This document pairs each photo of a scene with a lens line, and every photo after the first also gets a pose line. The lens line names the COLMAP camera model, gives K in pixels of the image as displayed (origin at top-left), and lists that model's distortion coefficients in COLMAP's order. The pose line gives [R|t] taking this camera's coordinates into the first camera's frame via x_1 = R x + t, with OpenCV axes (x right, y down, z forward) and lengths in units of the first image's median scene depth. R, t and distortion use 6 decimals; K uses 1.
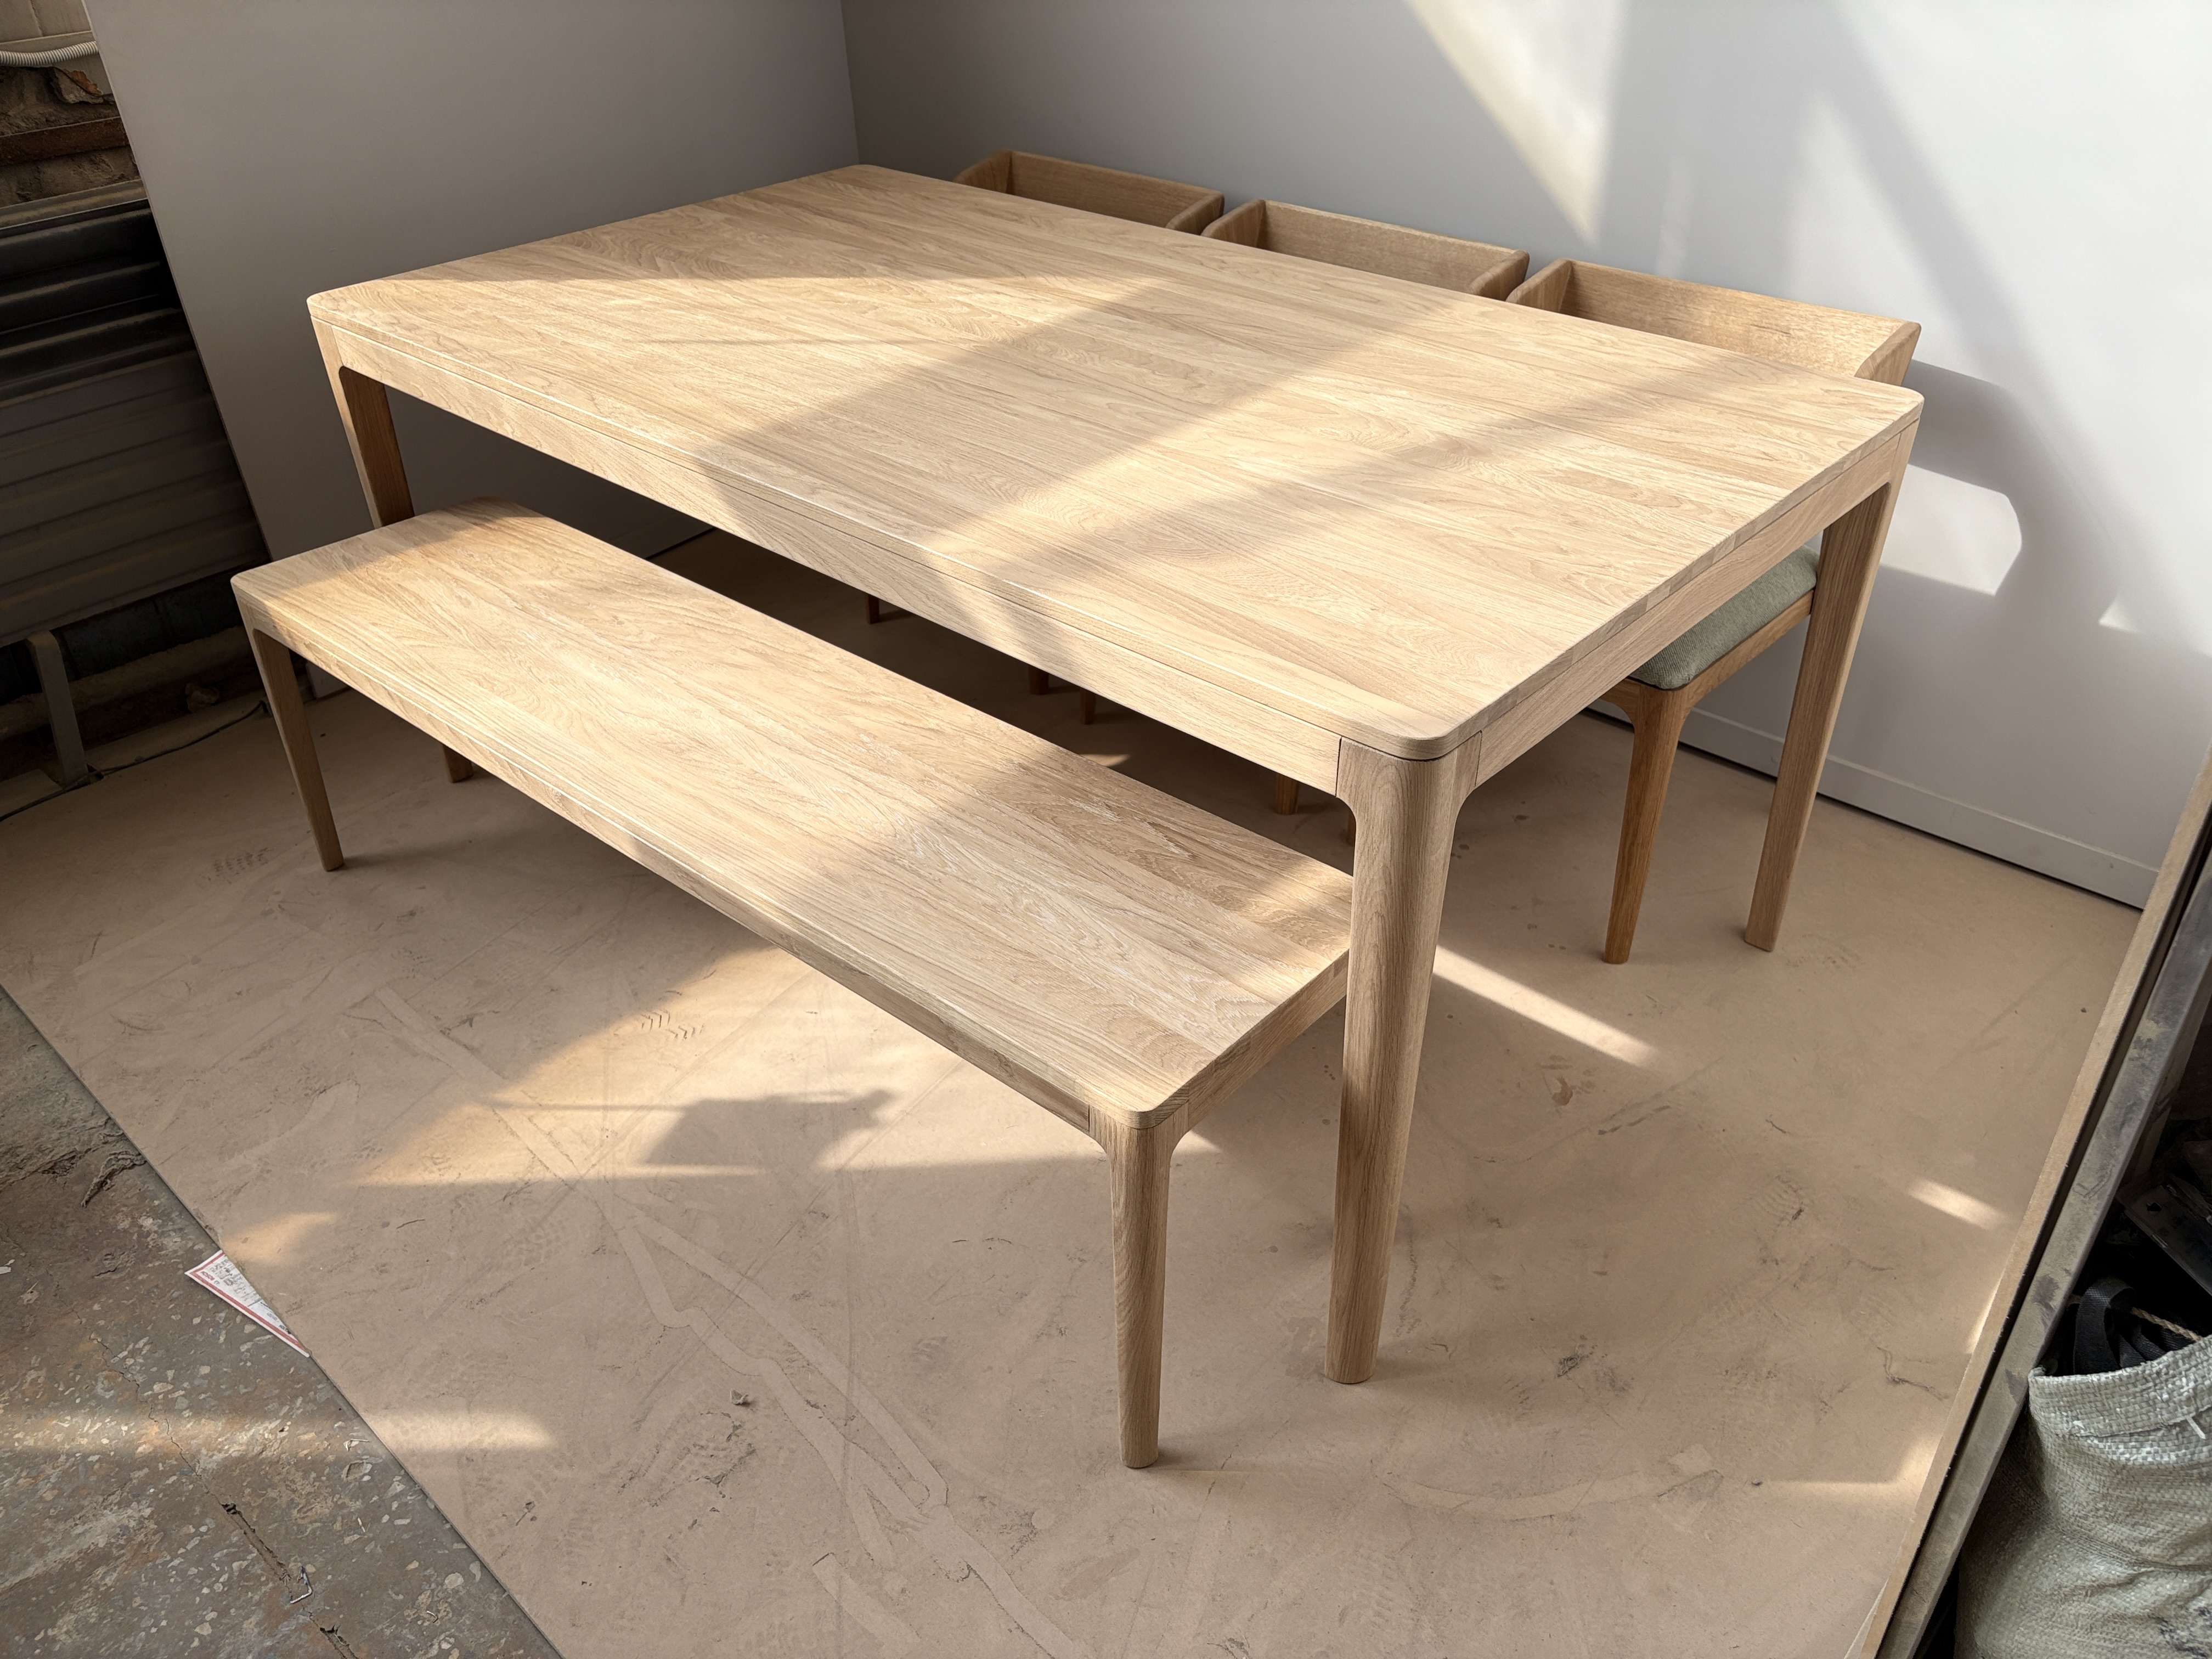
lens RADIAL K [[1679.1, 0, 1112.2], [0, 1679.1, 854.5], [0, 0, 1]] dist [0.051792, -0.056702]
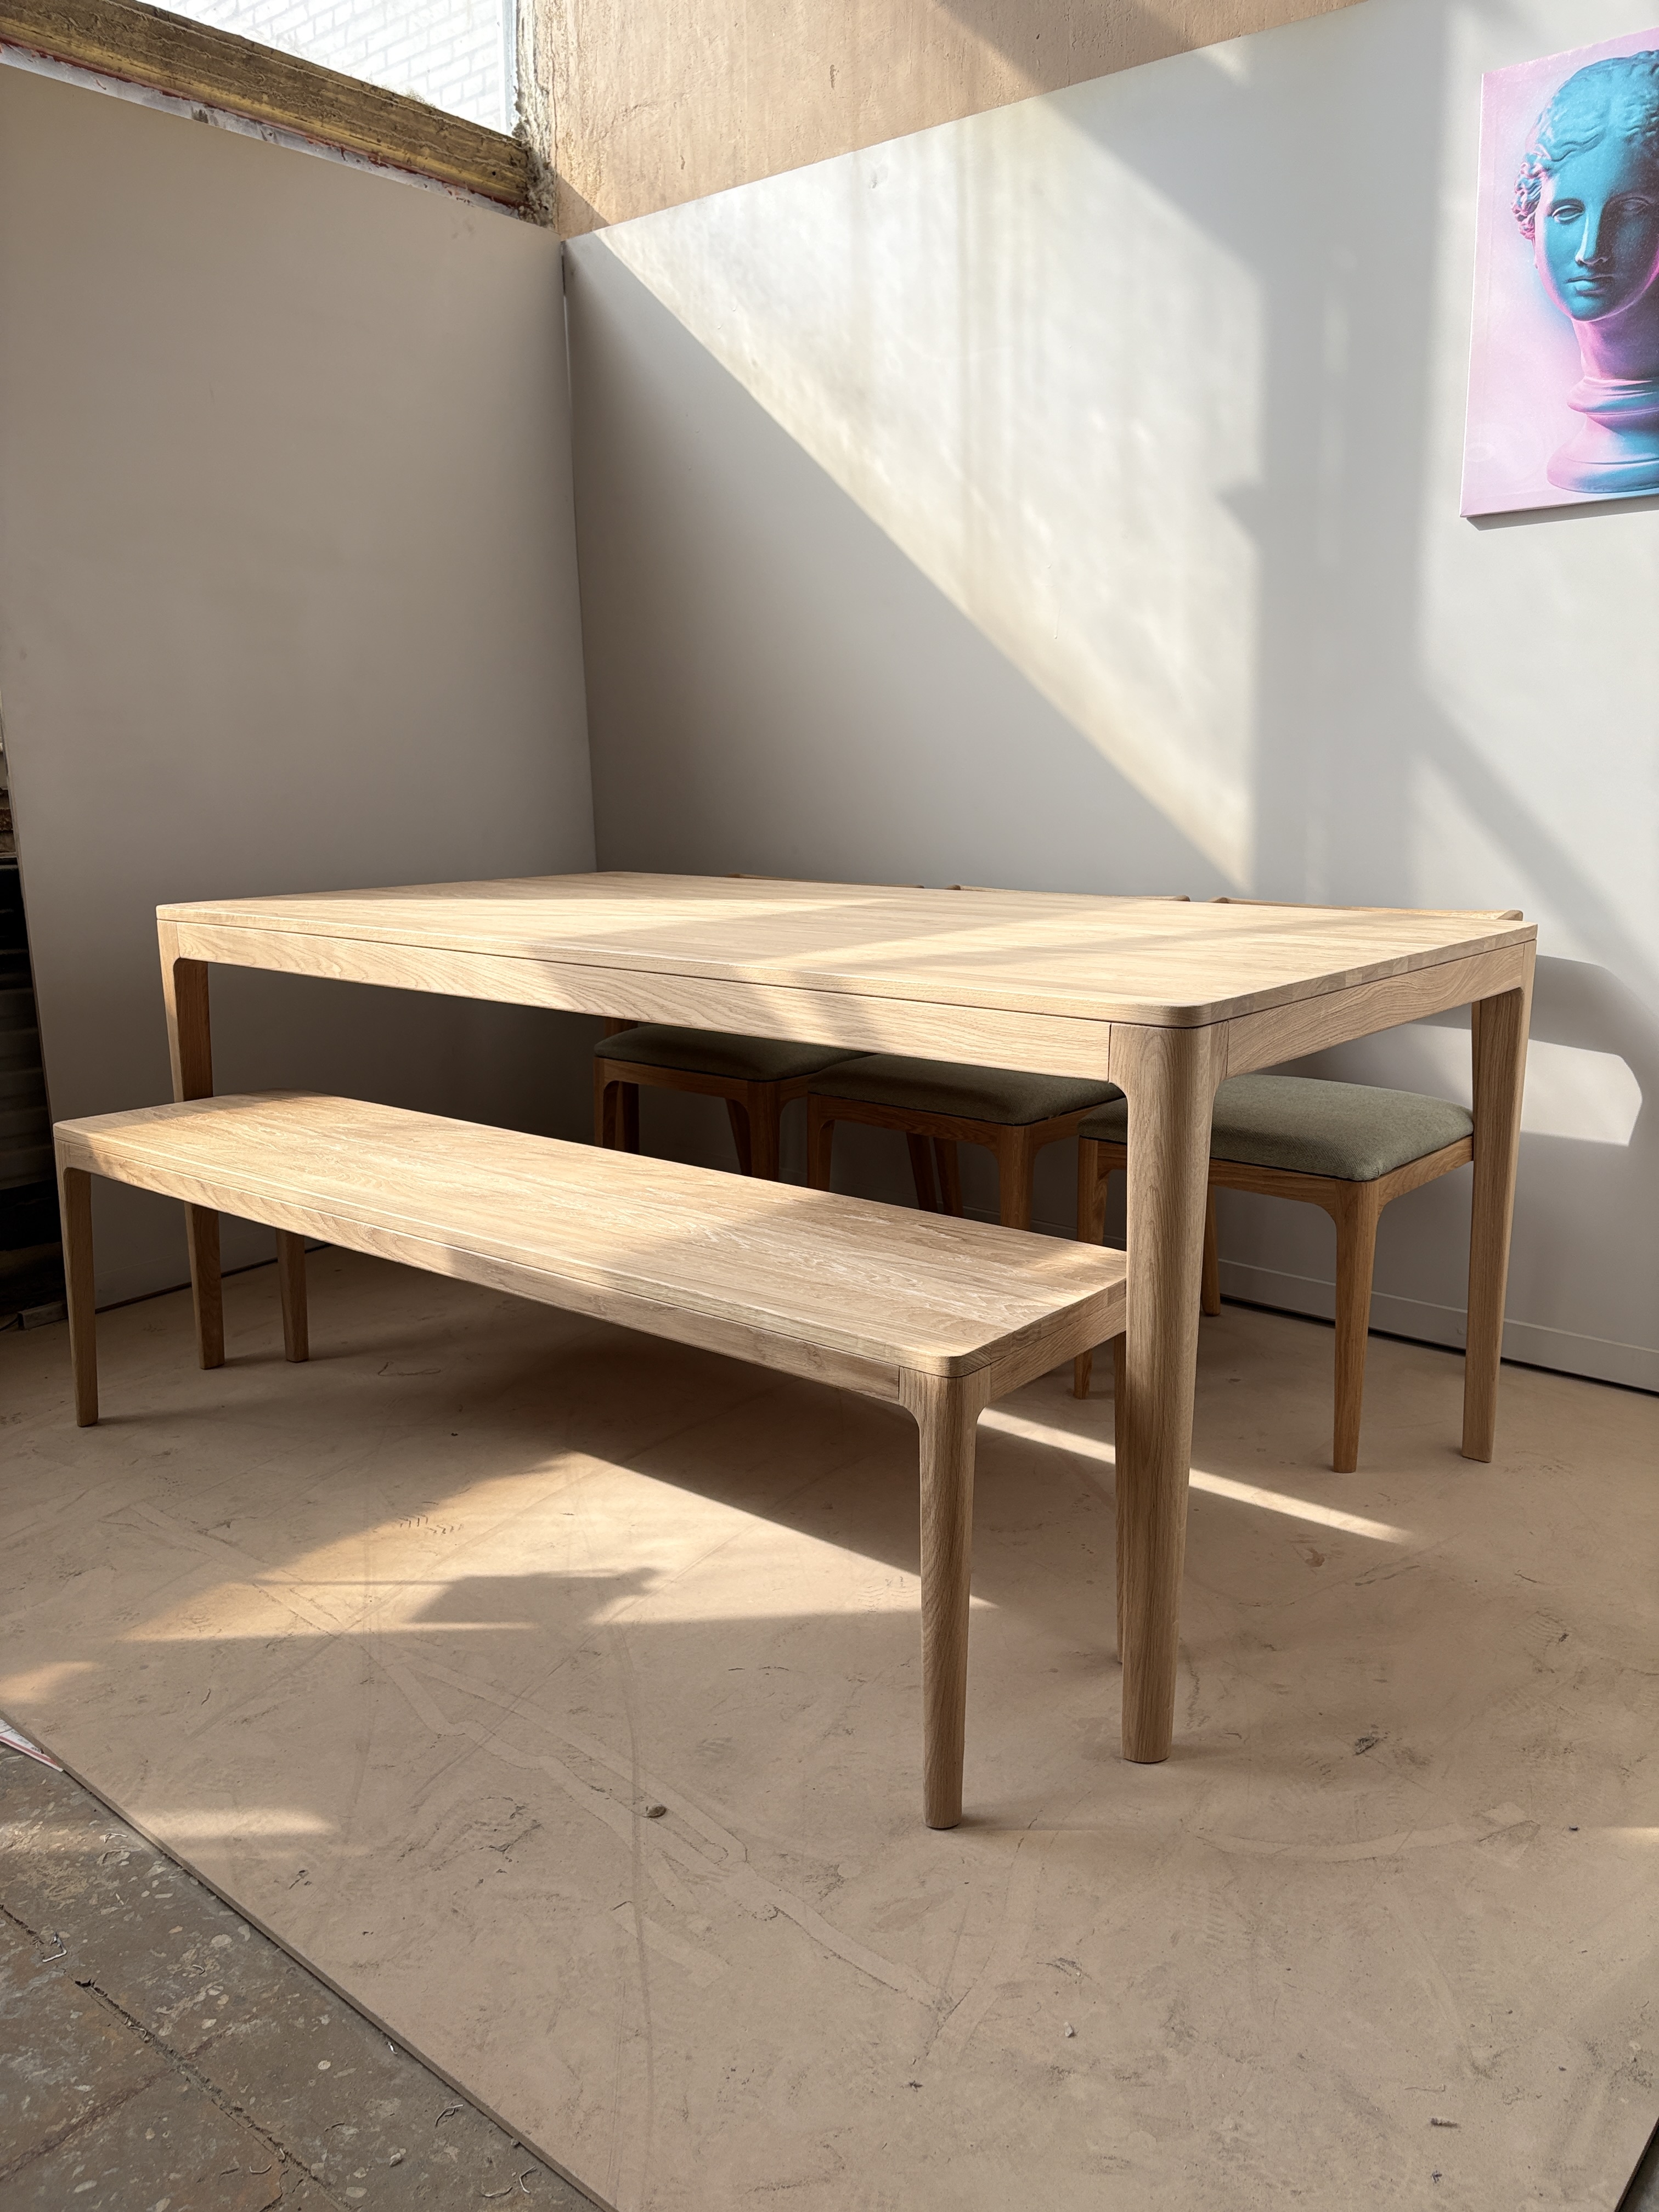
lens RADIAL K [[1679.1, 0, 823.3], [0, 1679.1, 1113.6], [0, 0, 1]] dist [0.051792, -0.056702]
pose [[0.999055, 0.000833, 0.043449, -0.090798], [0.015998, 0.922557, -0.385528, 0.342859], [-0.040405, 0.385859, 0.921672, -0.041933]]
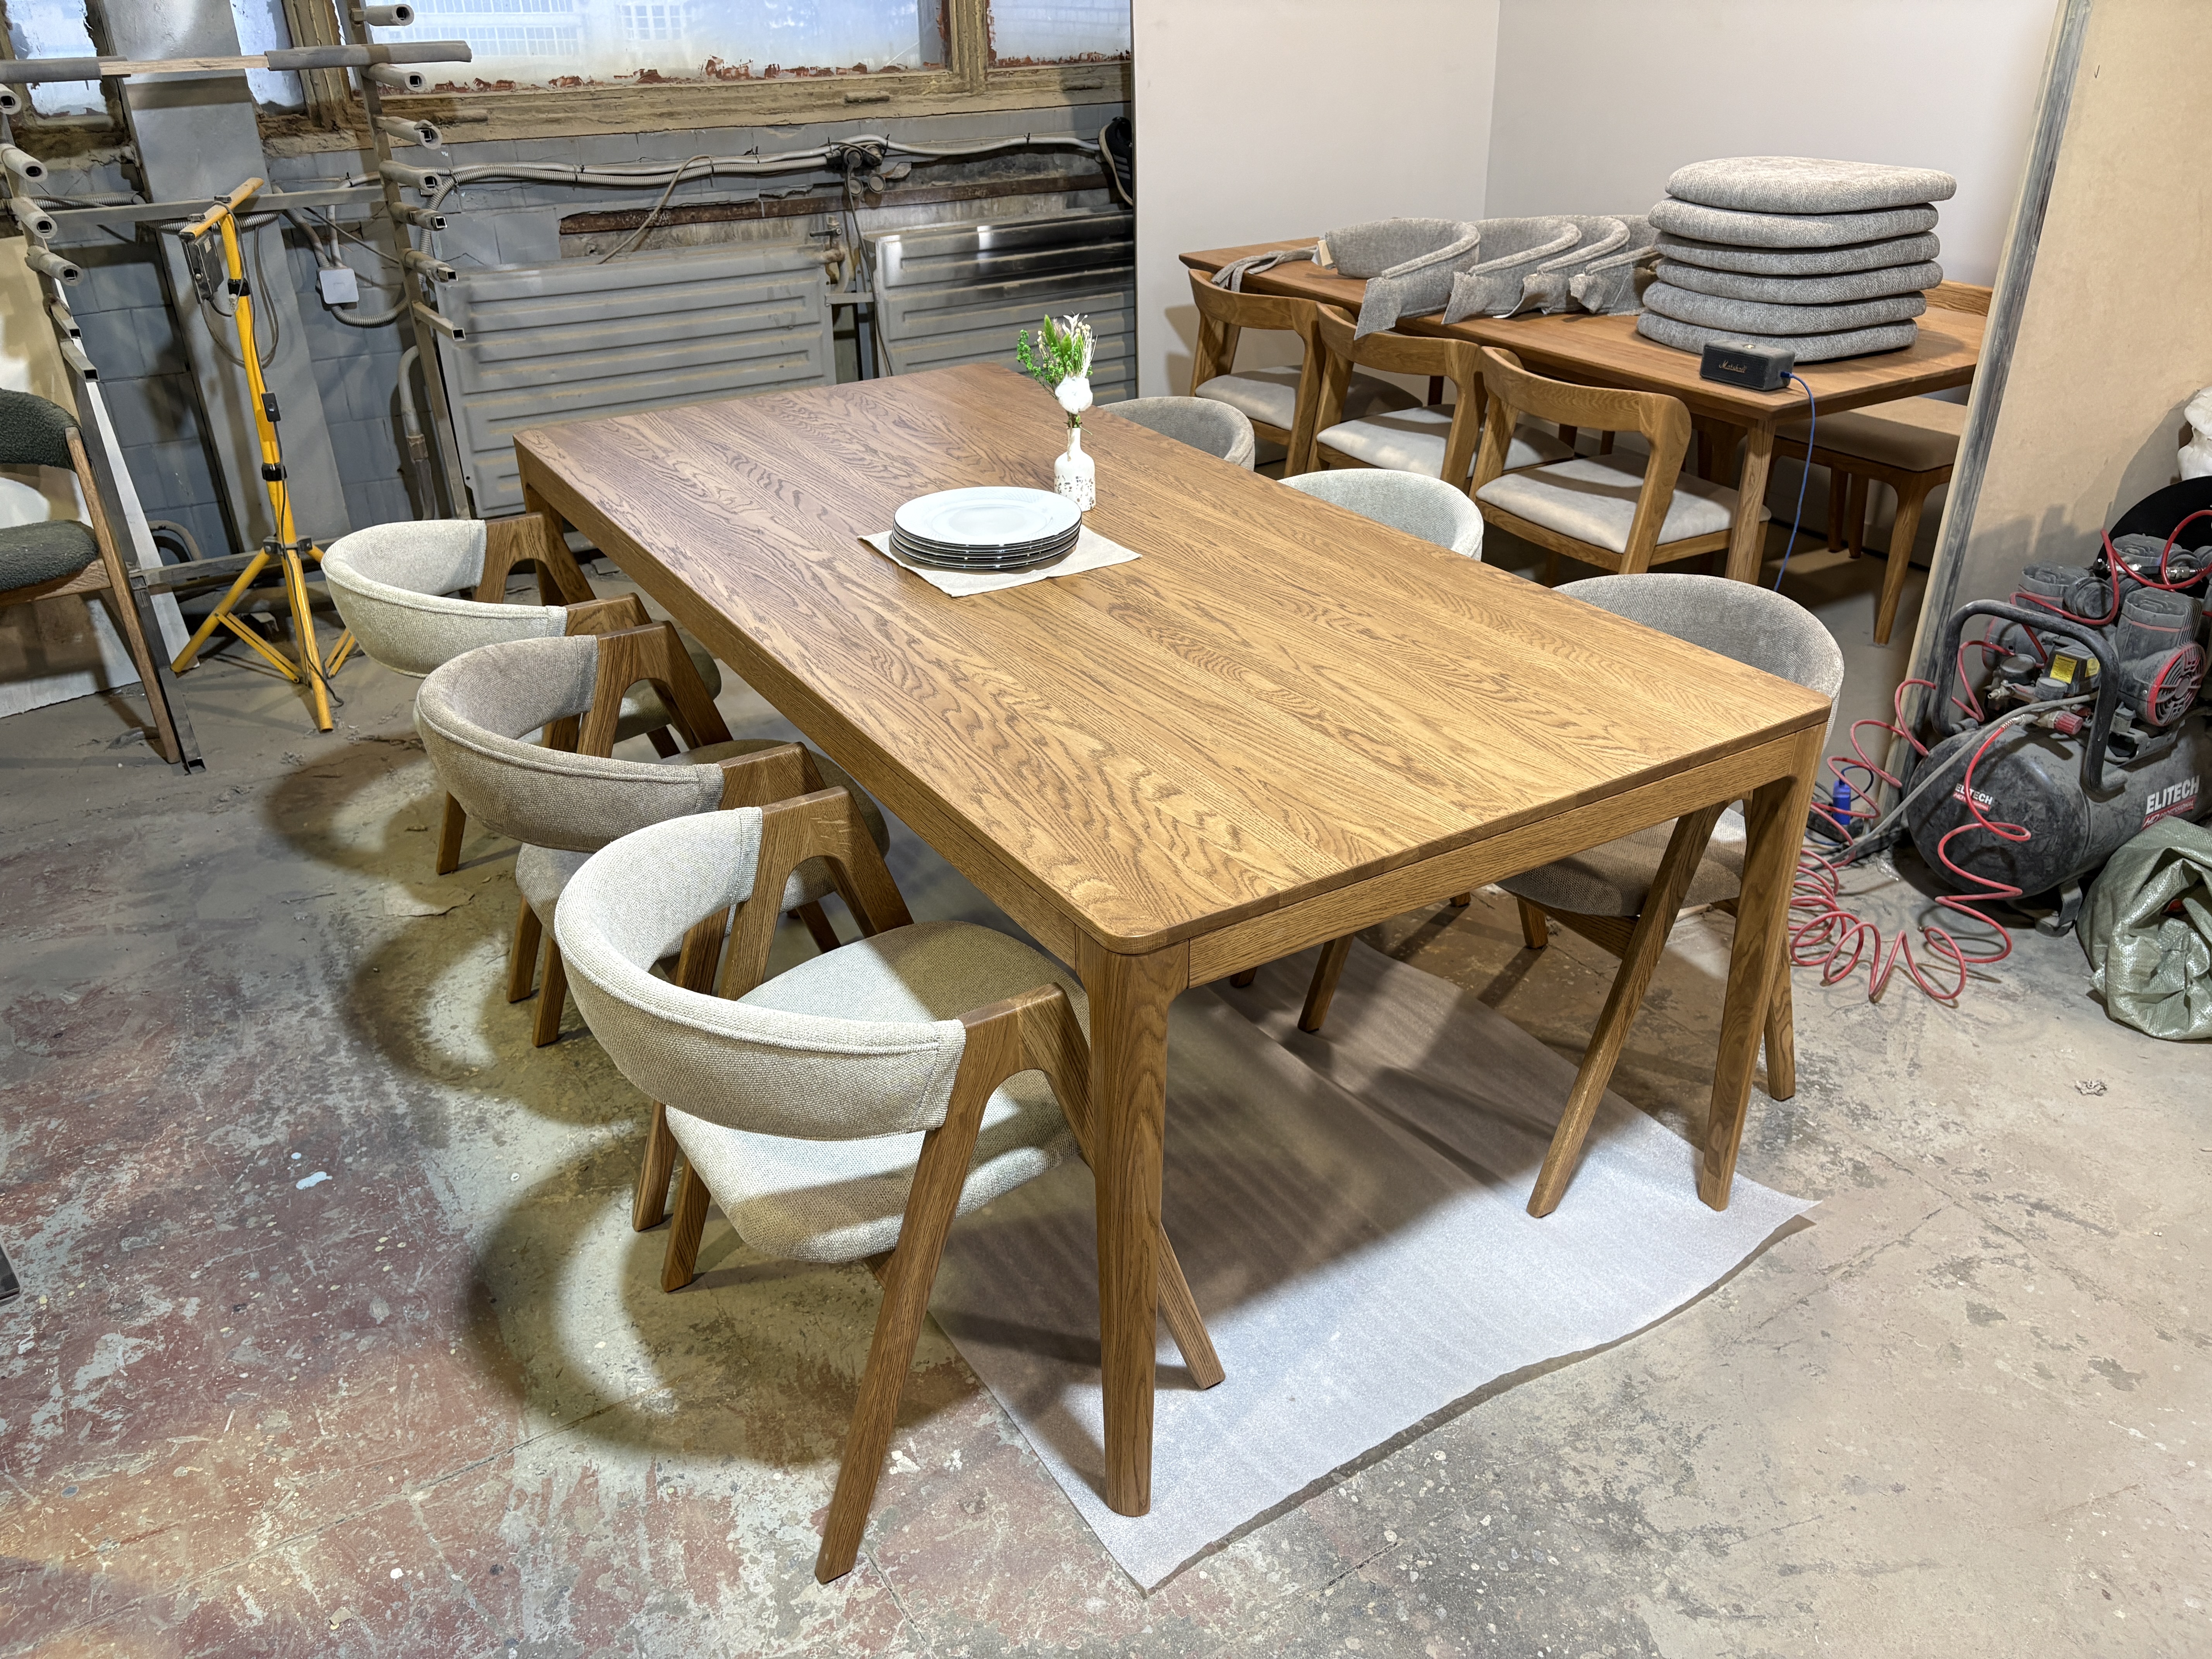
lens RADIAL K [[1679.1, 0, 1107.7], [0, 1679.1, 810.0], [0, 0, 1]] dist [0.051792, -0.056702]
pose [[0.956579, 0.142345, -0.254352, -0.001803], [-0.170478, 0.981047, -0.092110, 0.705716], [0.236420, 0.131472, 0.962715, -1.172015]]
